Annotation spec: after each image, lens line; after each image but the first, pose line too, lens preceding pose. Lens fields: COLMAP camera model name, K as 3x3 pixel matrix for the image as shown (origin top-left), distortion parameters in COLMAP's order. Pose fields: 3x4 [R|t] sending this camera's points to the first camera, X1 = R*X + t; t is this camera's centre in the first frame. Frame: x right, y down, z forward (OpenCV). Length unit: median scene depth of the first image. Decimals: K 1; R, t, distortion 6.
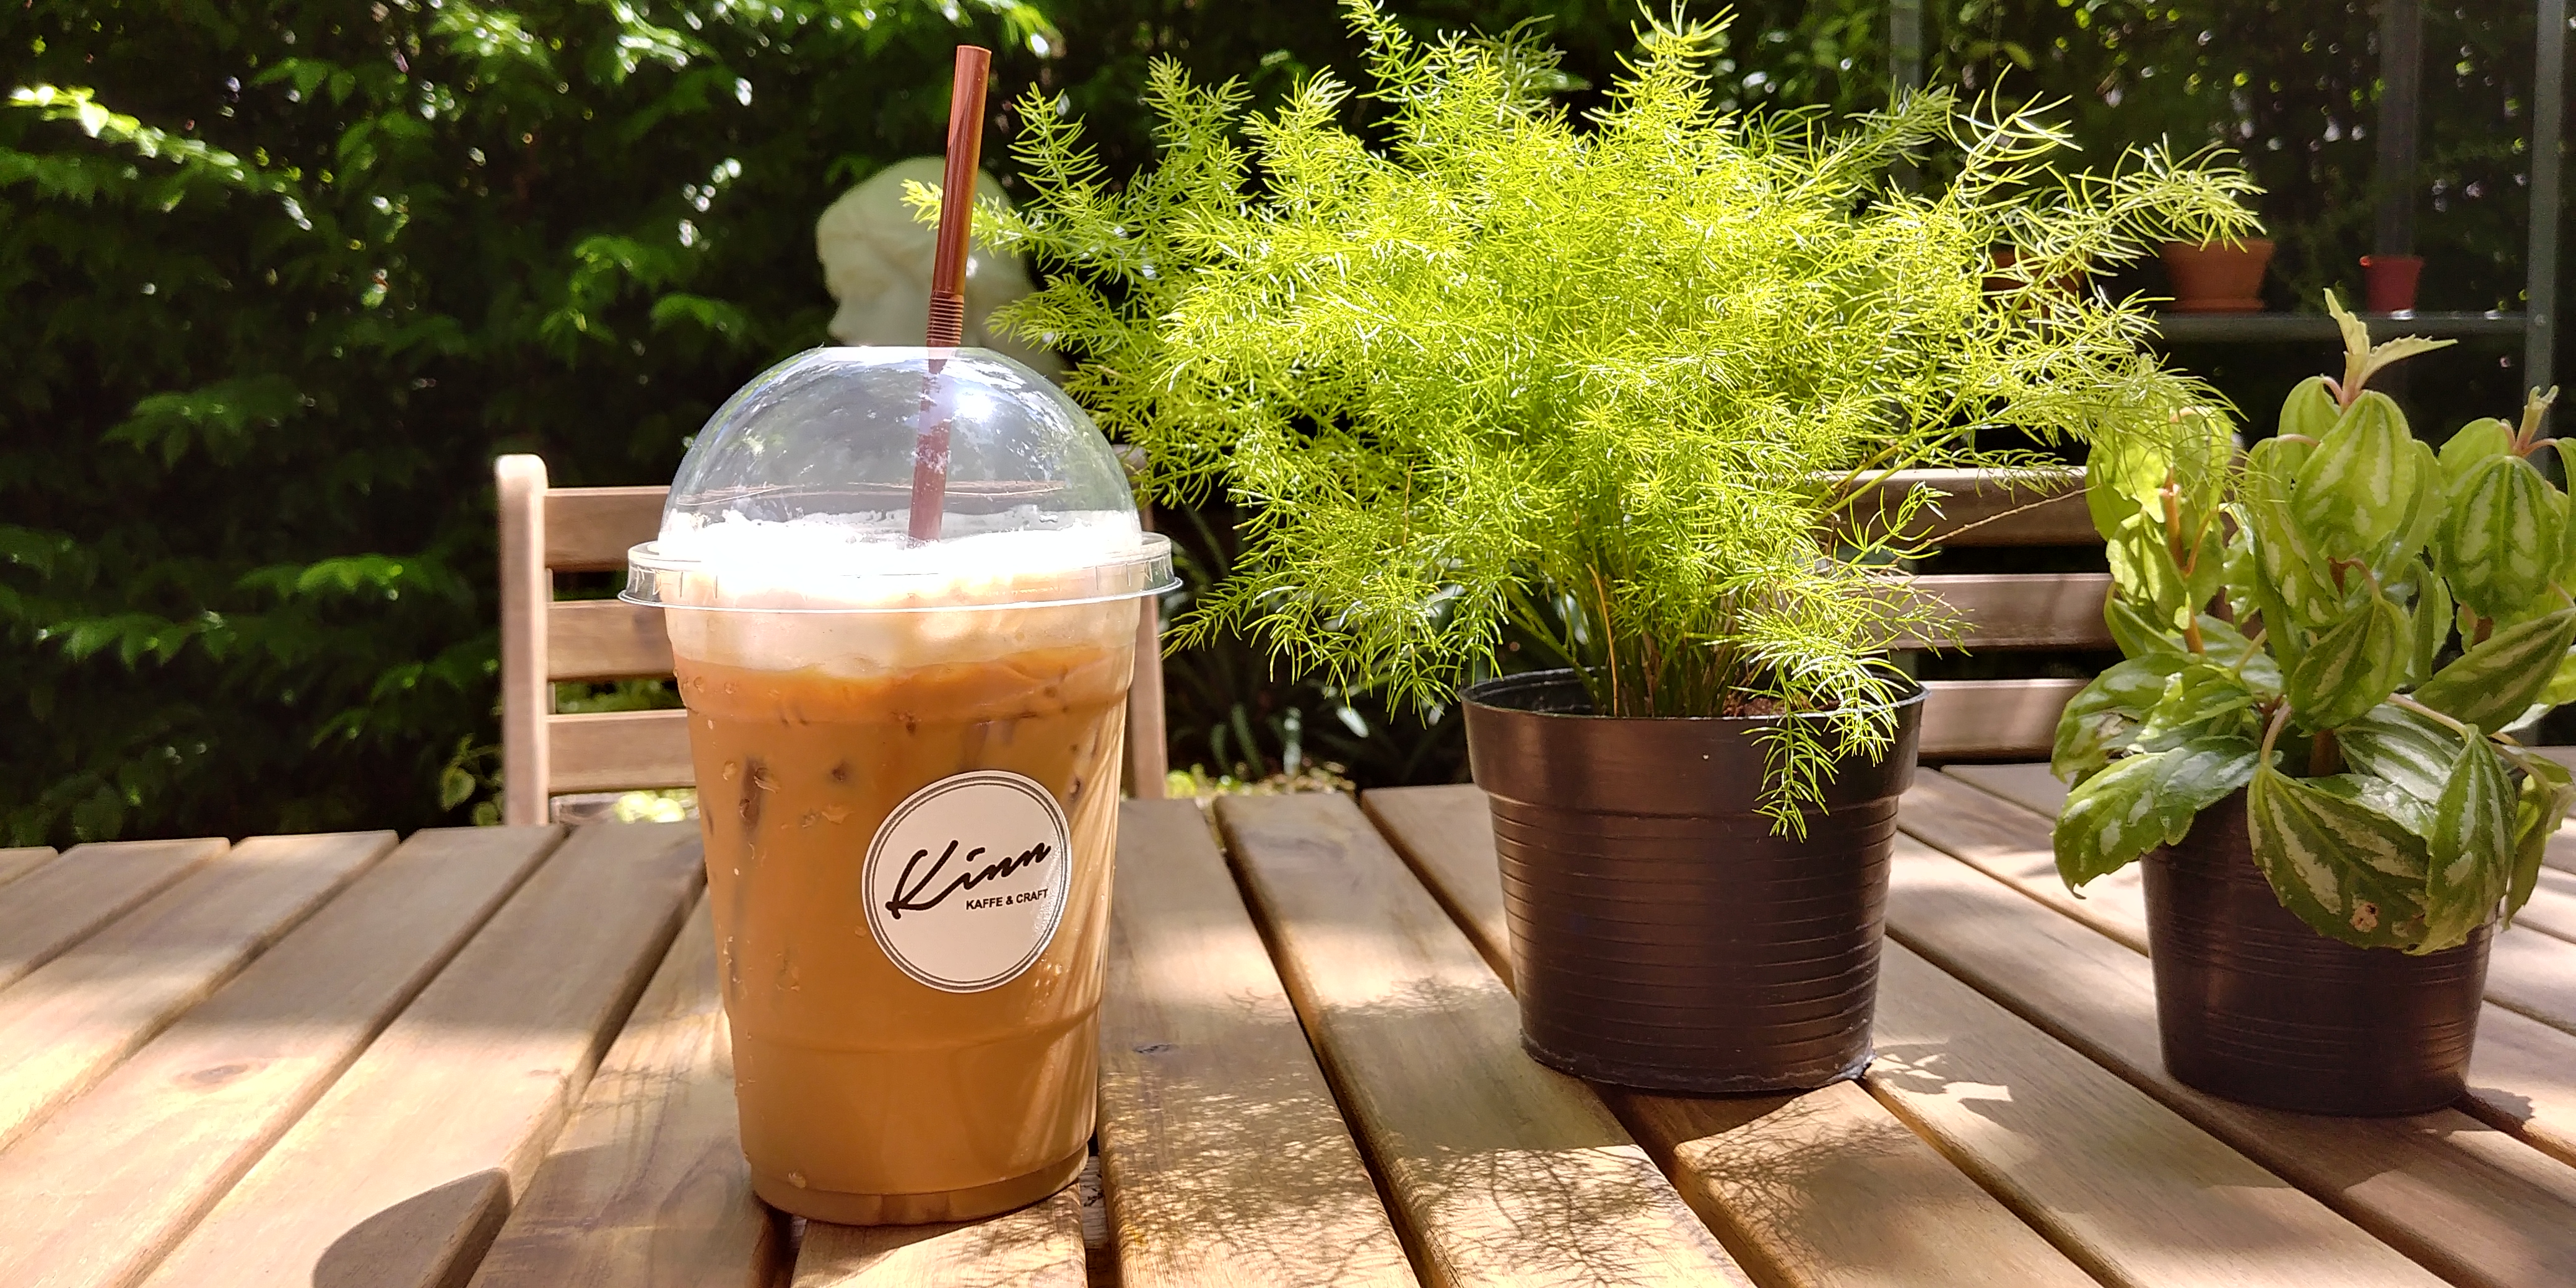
lens RADIAL K [[2230.8, 0, 1288.0], [0, 2230.8, 644.0], [0, 0, 1]] dist [0.150559, -0.315858]
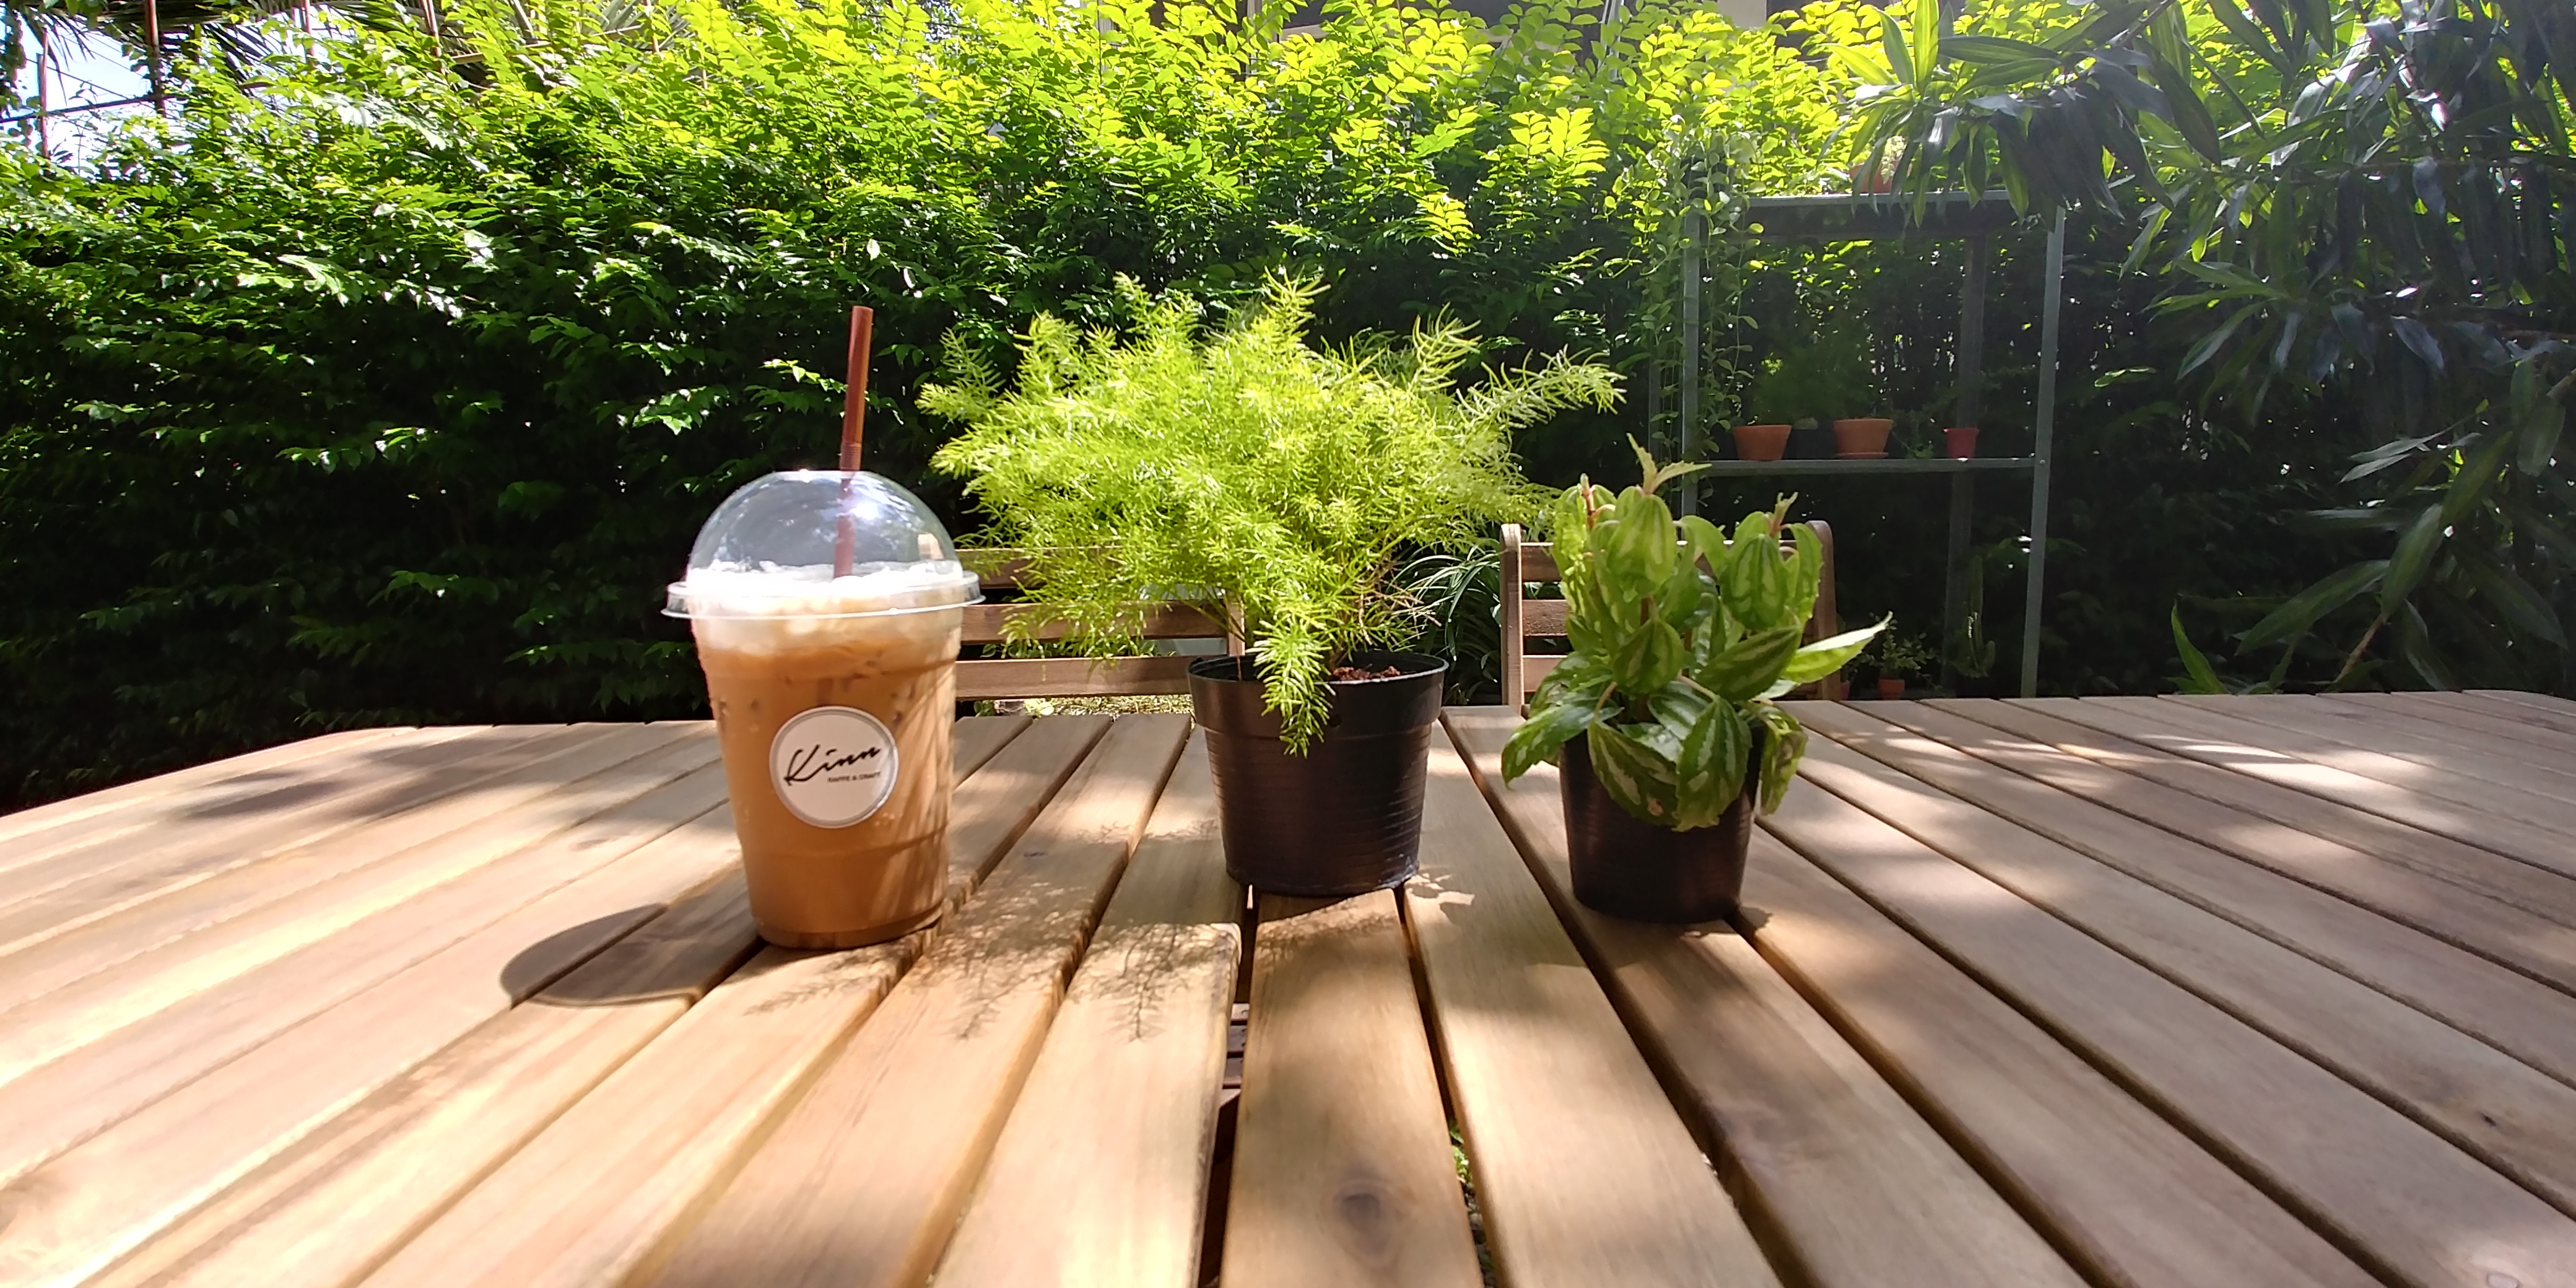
lens RADIAL K [[1120.7, 0, 1280.7], [0, 1120.7, 660.4], [0, 0, 1]] dist [-0.050603, 0.000160]
pose [[0.991448, 0.016399, -0.129465, 0.309278], [-0.012428, 0.999429, 0.031415, -0.012027], [0.129906, -0.029537, 0.991086, 0.147541]]
